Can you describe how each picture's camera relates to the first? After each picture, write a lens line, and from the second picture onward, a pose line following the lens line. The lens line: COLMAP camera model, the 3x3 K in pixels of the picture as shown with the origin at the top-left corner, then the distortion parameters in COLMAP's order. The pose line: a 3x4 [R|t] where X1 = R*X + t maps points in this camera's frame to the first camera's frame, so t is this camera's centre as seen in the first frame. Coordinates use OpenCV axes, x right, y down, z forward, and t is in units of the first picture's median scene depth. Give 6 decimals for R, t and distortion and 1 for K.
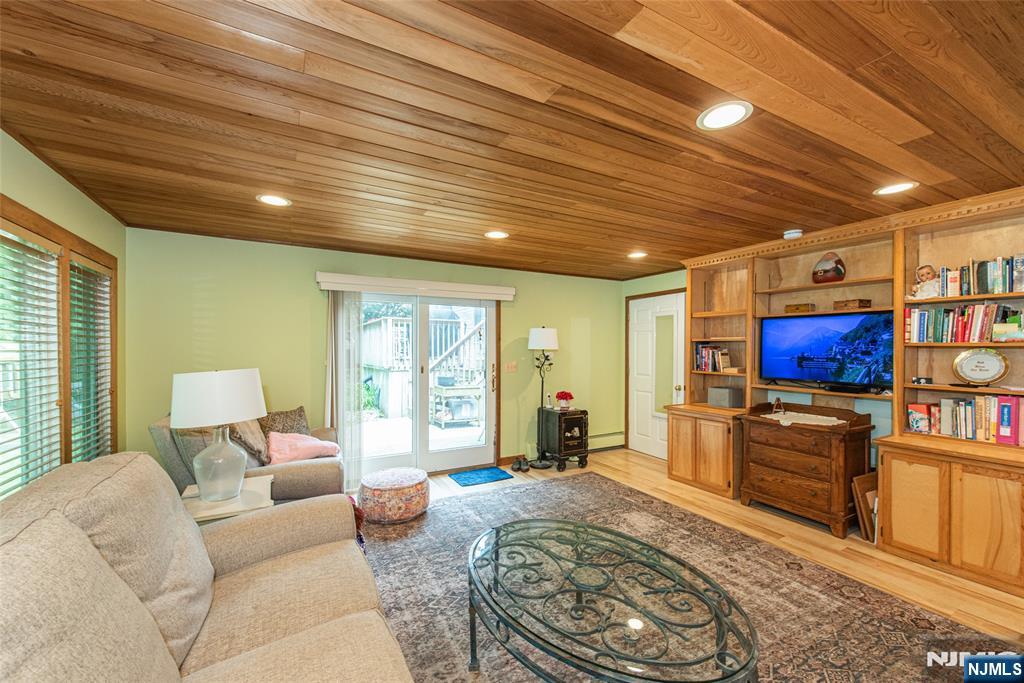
lens RADIAL K [[405.8, 0, 499.5], [0, 405.8, 351.9], [0, 0, 1]] dist [0.000249, 0.000045]
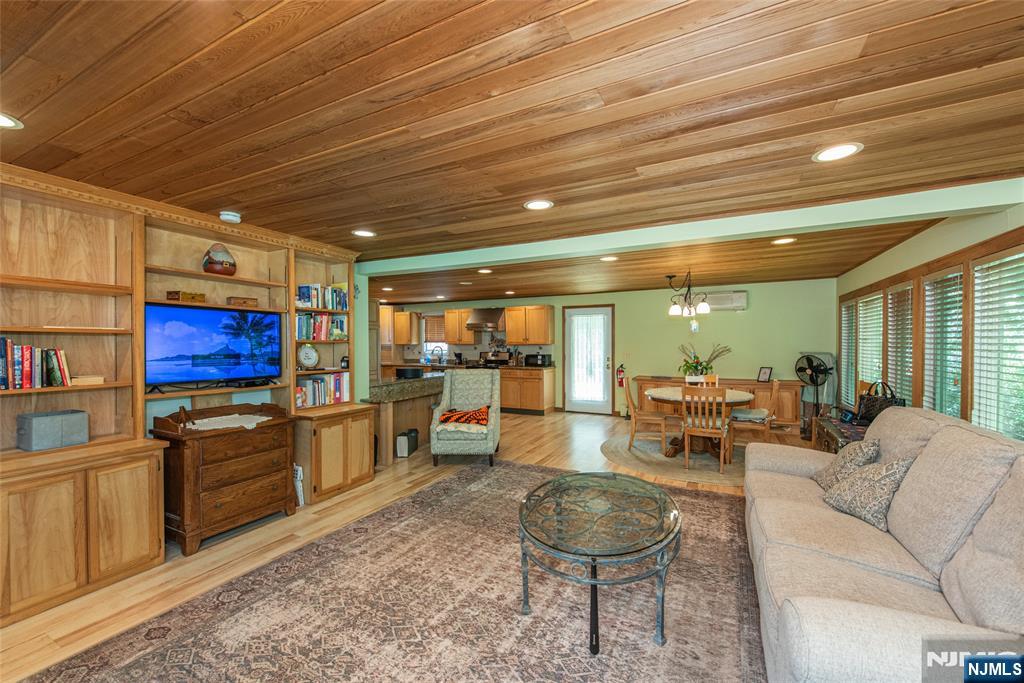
lens RADIAL K [[388.3, 0, 529.2], [0, 388.3, 348.3], [0, 0, 1]] dist [0.006640, -0.000345]
pose [[-0.580724, -0.008580, 0.814055, -0.394736], [0.008958, 0.999817, 0.016928, -0.009074], [-0.814051, 0.017123, -0.580541, 1.061085]]
